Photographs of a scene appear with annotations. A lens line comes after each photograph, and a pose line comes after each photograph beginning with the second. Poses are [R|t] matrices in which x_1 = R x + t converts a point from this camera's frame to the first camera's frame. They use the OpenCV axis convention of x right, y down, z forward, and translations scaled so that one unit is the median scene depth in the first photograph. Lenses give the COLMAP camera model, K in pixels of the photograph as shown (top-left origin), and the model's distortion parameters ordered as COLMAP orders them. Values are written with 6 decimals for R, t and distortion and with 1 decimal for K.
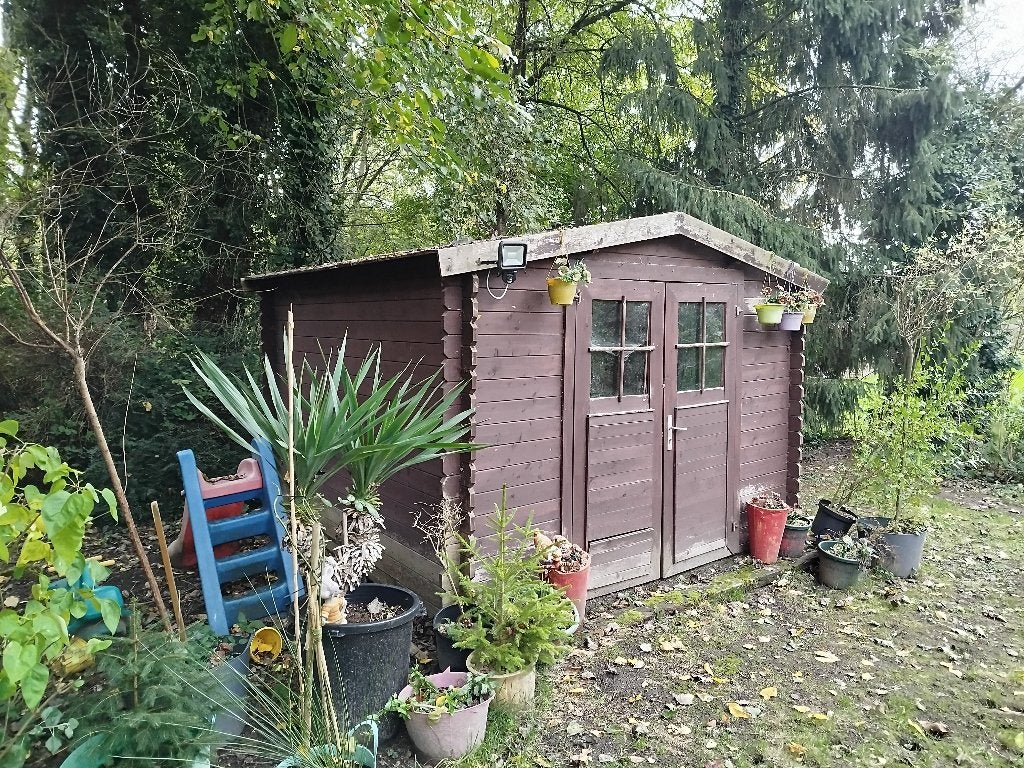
lens RADIAL K [[791.9, 0, 512.0], [0, 791.9, 384.0], [0, 0, 1]] dist [0.006929, 0.000564]
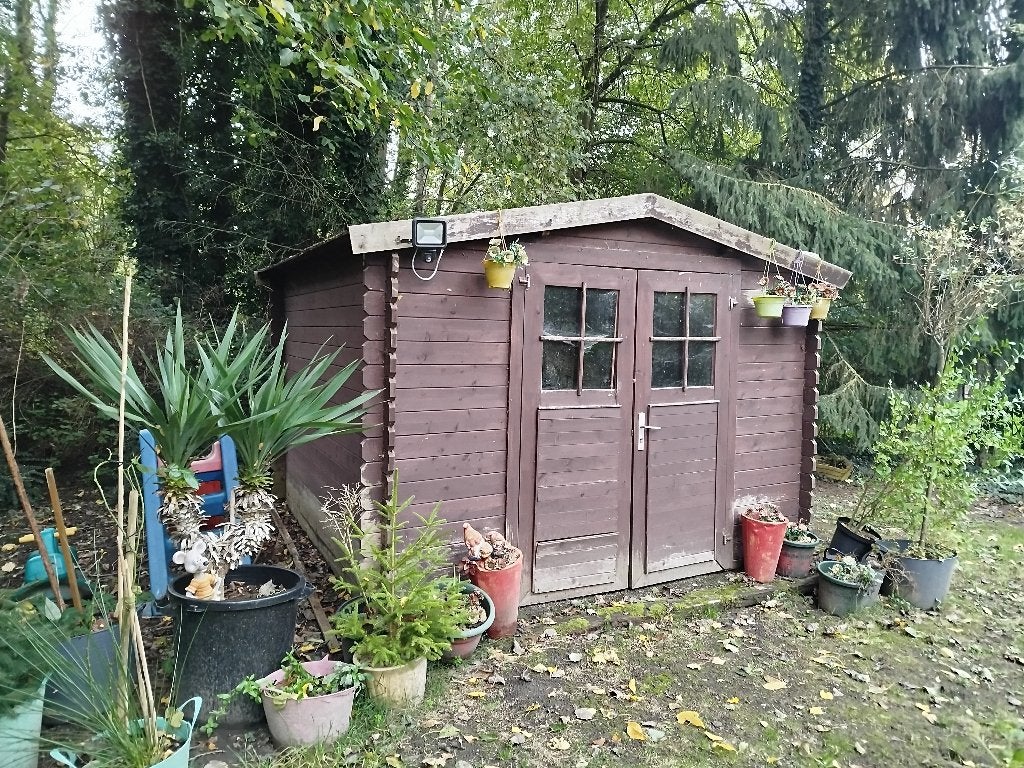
lens RADIAL K [[792.7, 0, 511.1], [0, 792.7, 390.5], [0, 0, 1]] dist [0.014600, -0.001753]
pose [[0.984971, 0.026890, -0.170612, 0.211247], [-0.028982, 0.999532, -0.009782, 0.027388], [0.170269, 0.014579, 0.985290, 0.057884]]
